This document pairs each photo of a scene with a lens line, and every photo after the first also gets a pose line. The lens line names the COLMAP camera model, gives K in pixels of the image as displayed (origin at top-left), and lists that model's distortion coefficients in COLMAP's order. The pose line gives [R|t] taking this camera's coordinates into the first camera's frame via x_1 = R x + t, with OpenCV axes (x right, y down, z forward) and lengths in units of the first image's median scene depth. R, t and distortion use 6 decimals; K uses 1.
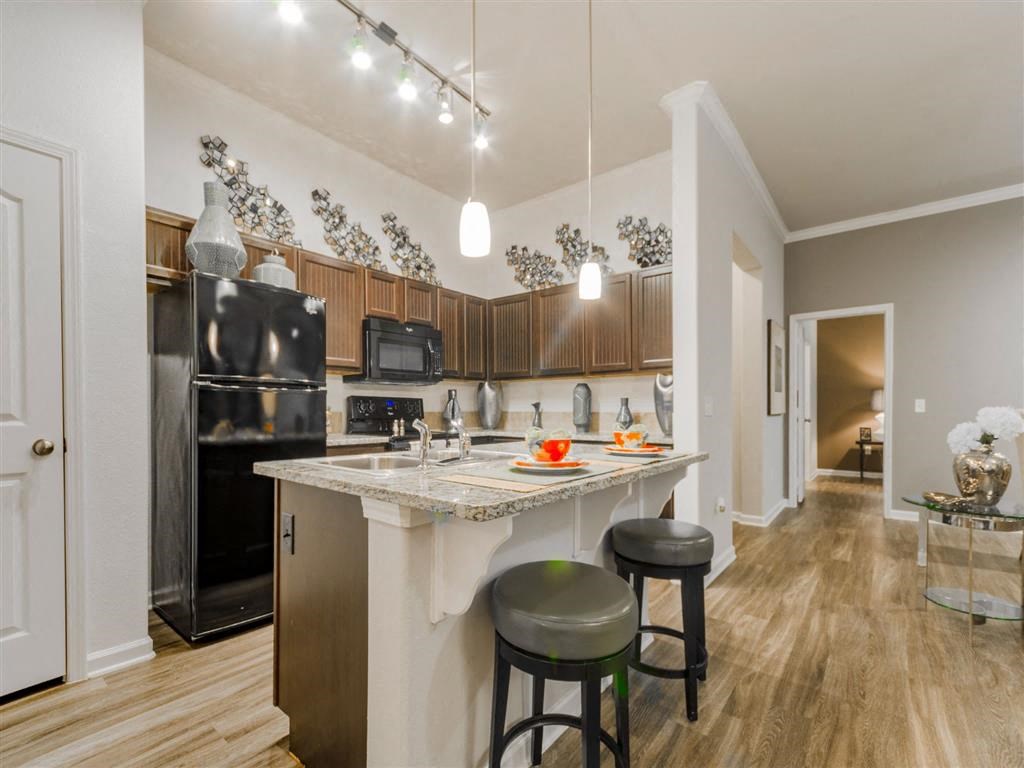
lens RADIAL K [[457.0, 0, 514.1], [0, 457.0, 412.1], [0, 0, 1]] dist [0.000042, -0.000011]
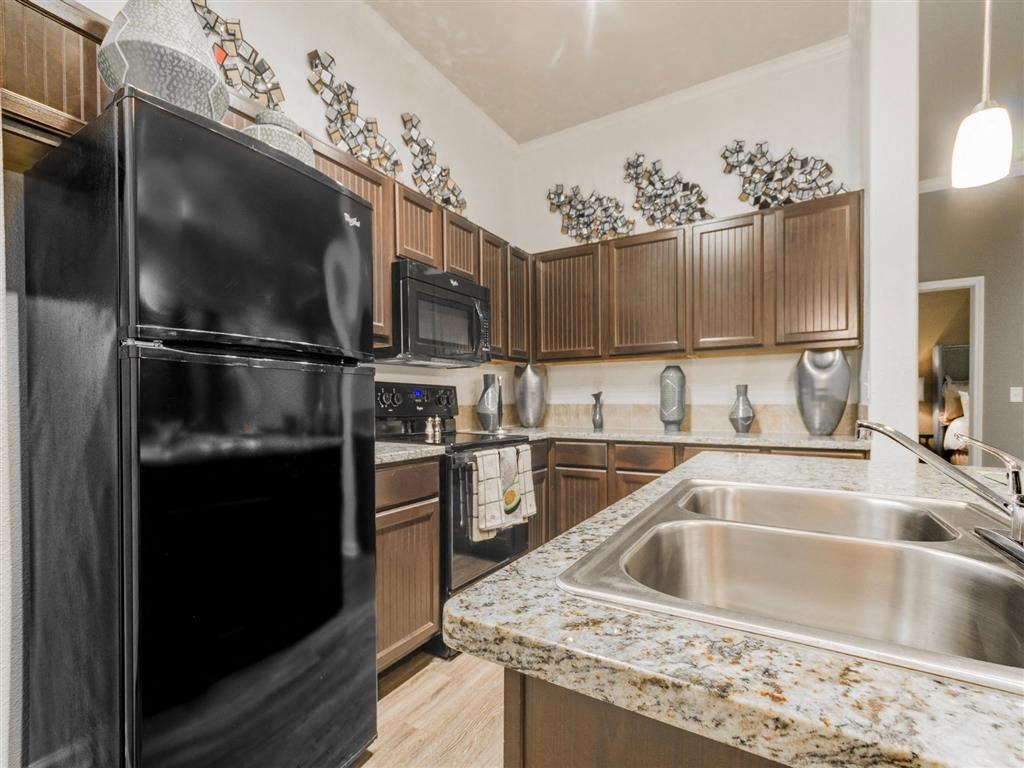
lens RADIAL K [[471.4, 0, 509.1], [0, 471.4, 406.6], [0, 0, 1]] dist [0.003978, 0.000512]
pose [[0.992201, -0.006220, 0.124493, -0.224024], [0.005557, 0.999968, 0.005668, -0.002042], [-0.124525, -0.004932, 0.992204, 0.286053]]
